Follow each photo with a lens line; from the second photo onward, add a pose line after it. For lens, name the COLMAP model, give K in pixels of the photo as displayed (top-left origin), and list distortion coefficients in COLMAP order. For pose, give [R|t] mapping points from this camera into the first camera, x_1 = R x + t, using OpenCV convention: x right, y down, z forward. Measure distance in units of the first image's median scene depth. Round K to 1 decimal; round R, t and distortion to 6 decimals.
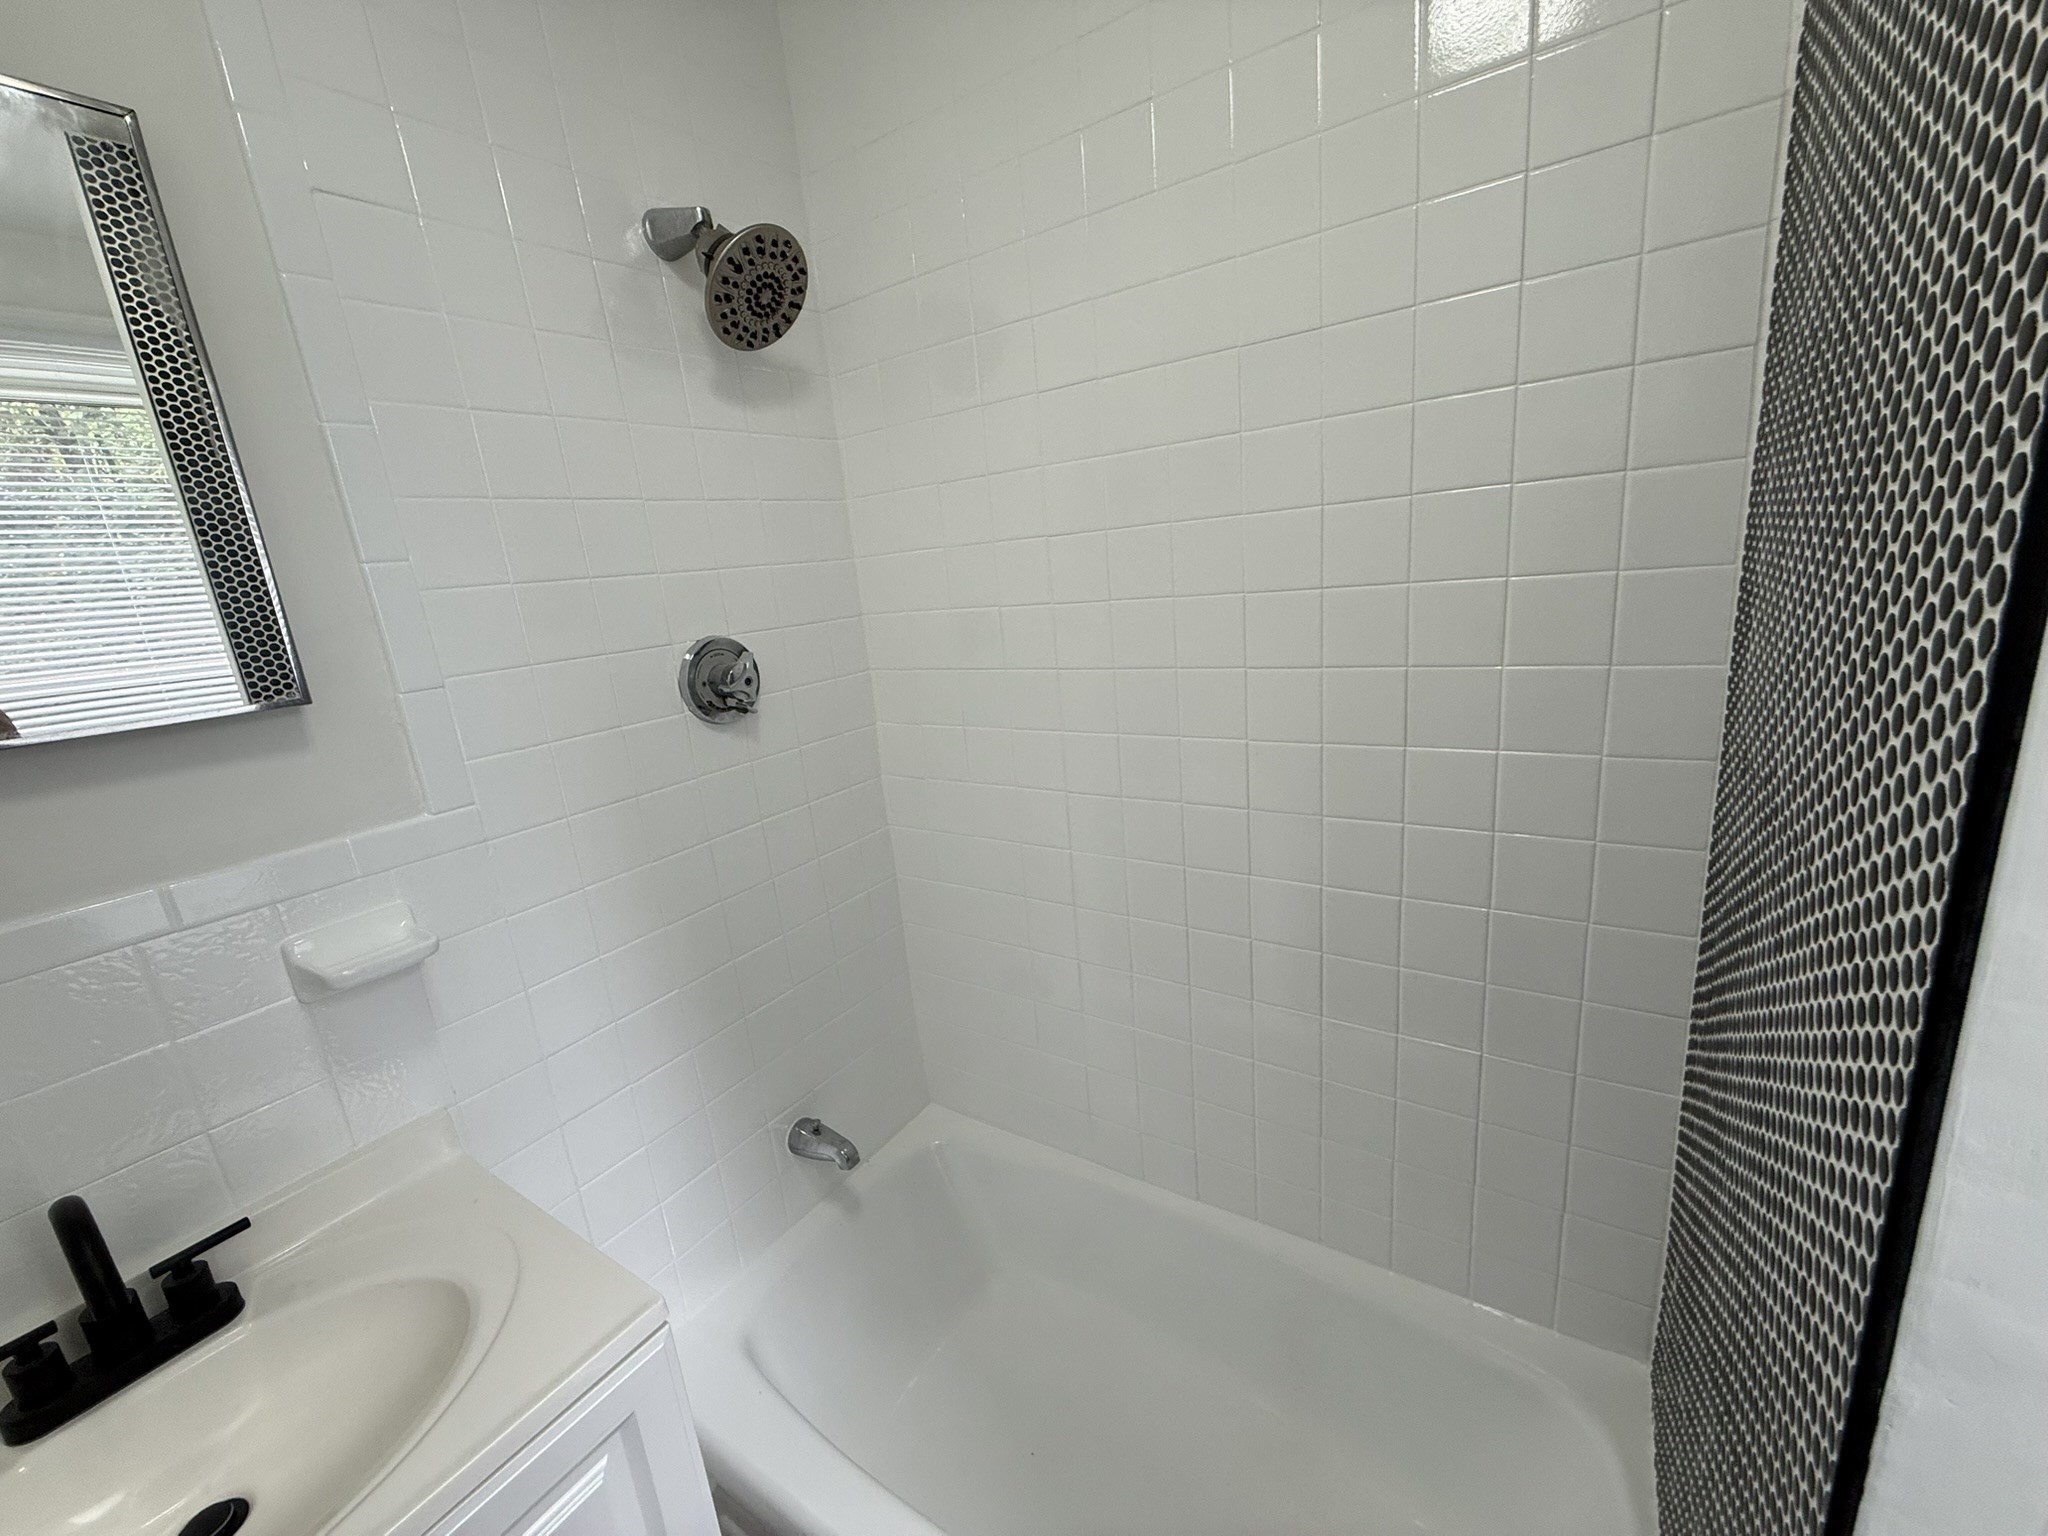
lens RADIAL K [[816.8, 0, 1024.0], [0, 816.8, 768.0], [0, 0, 1]] dist [0.001041, -0.003637]
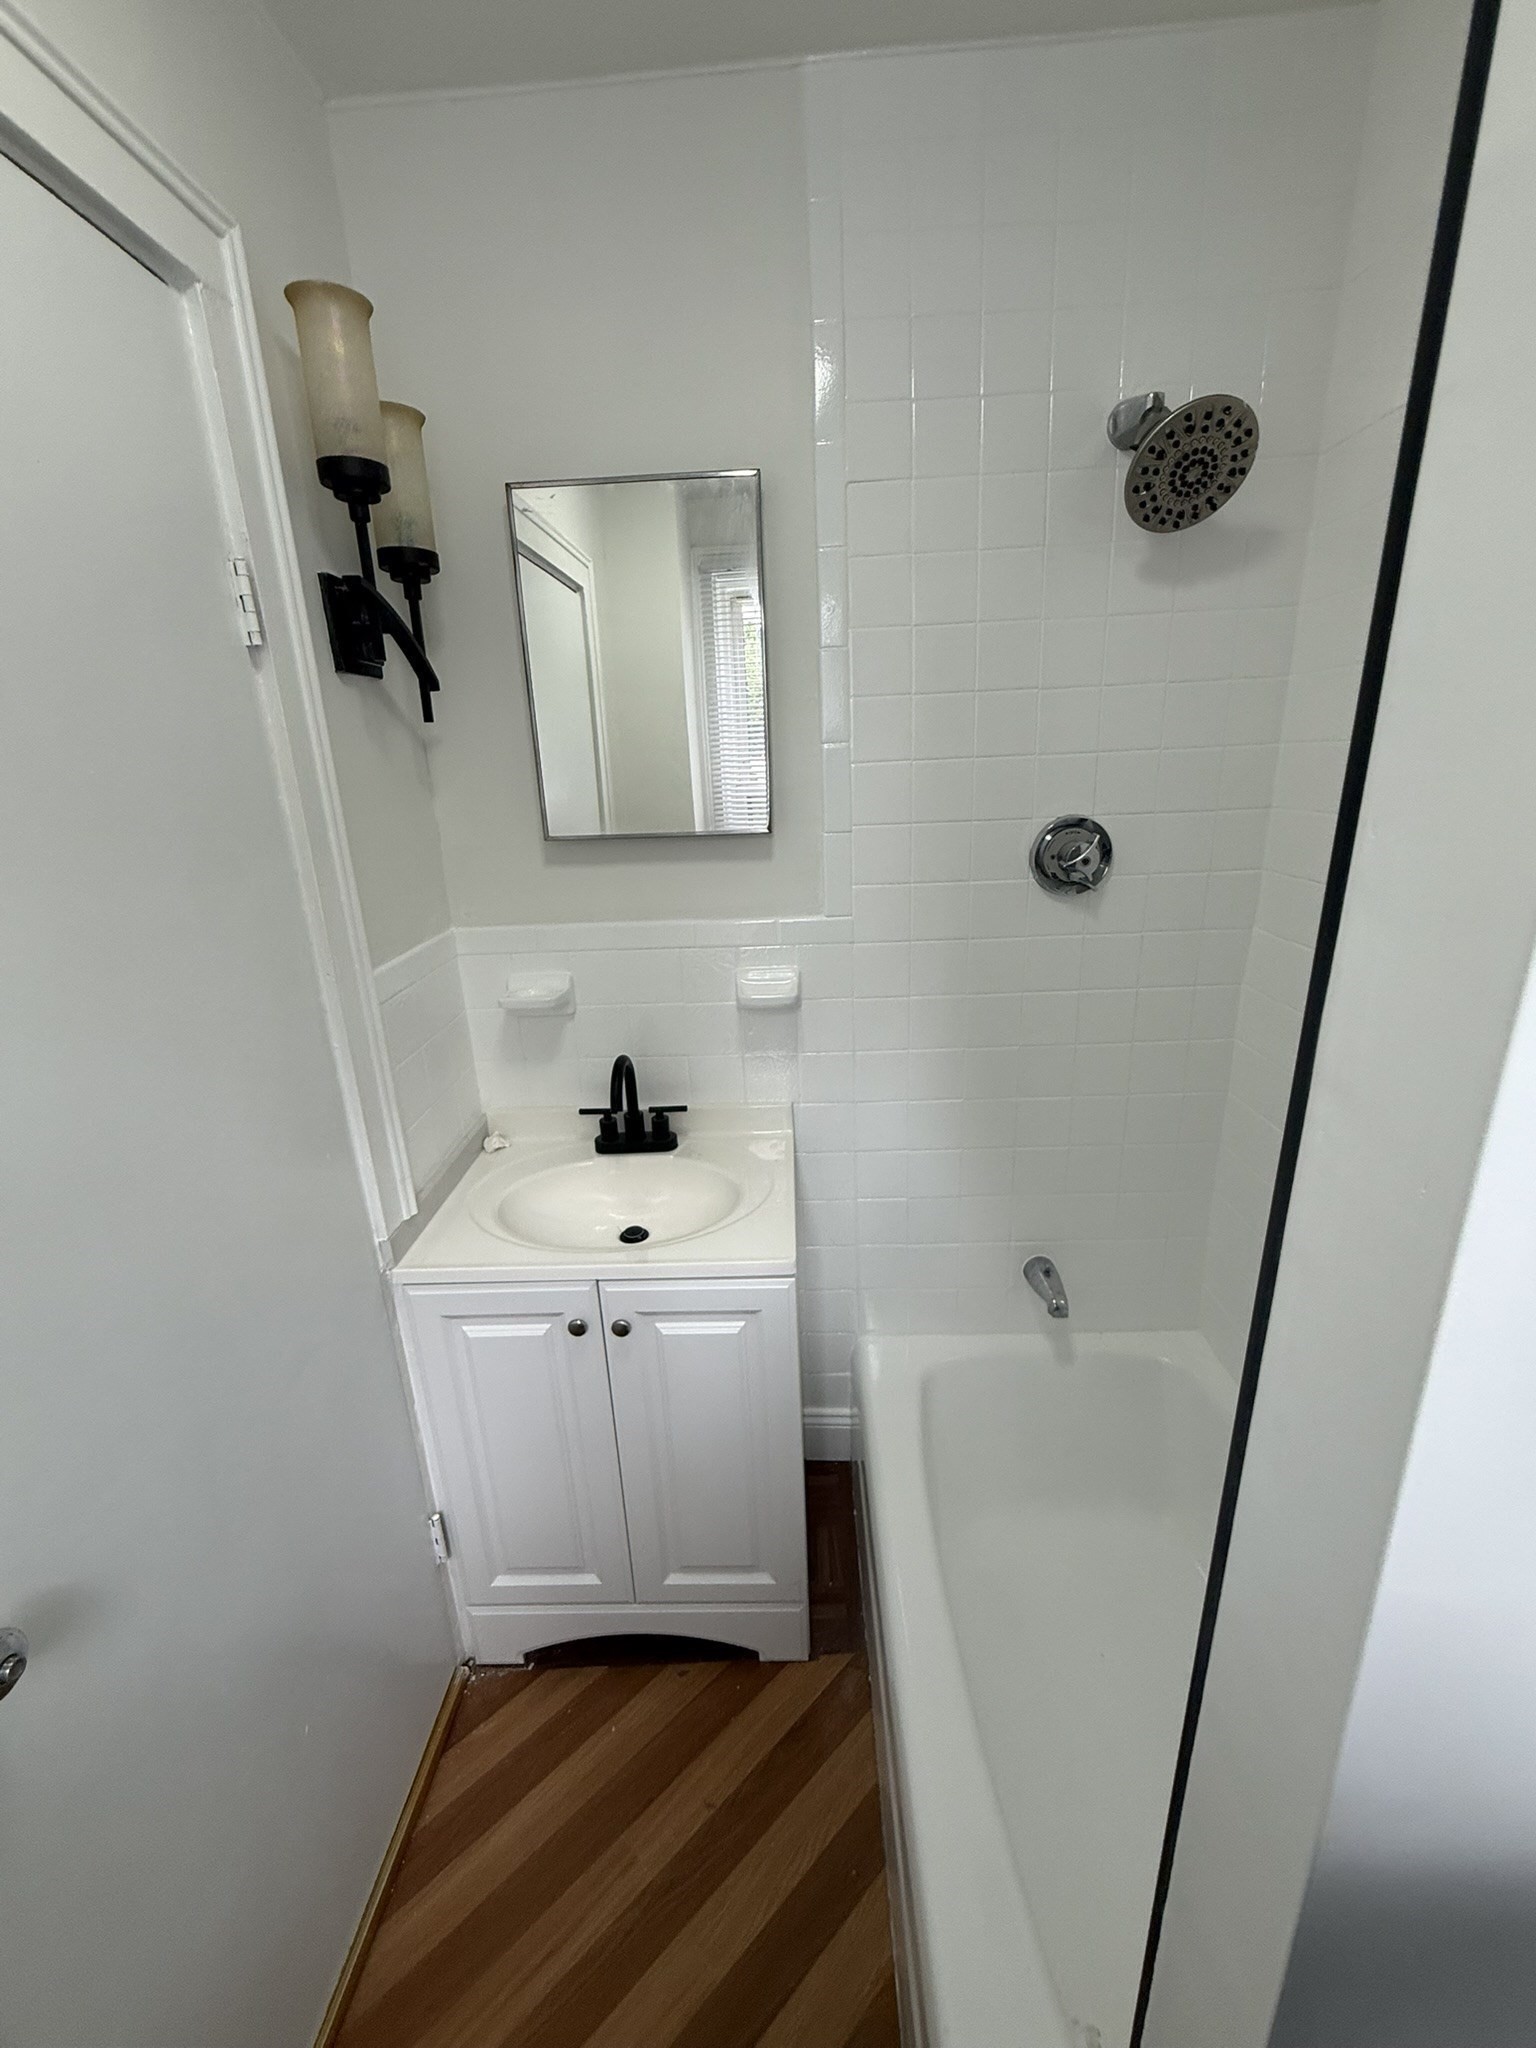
lens RADIAL K [[816.8, 0, 768.0], [0, 816.8, 1024.0], [0, 0, 1]] dist [0.001041, -0.003637]
pose [[0.543767, 0.320207, -0.775748, 0.377728], [-0.213715, 0.946710, 0.240970, -0.080306], [0.811569, 0.034758, 0.583222, 0.039380]]
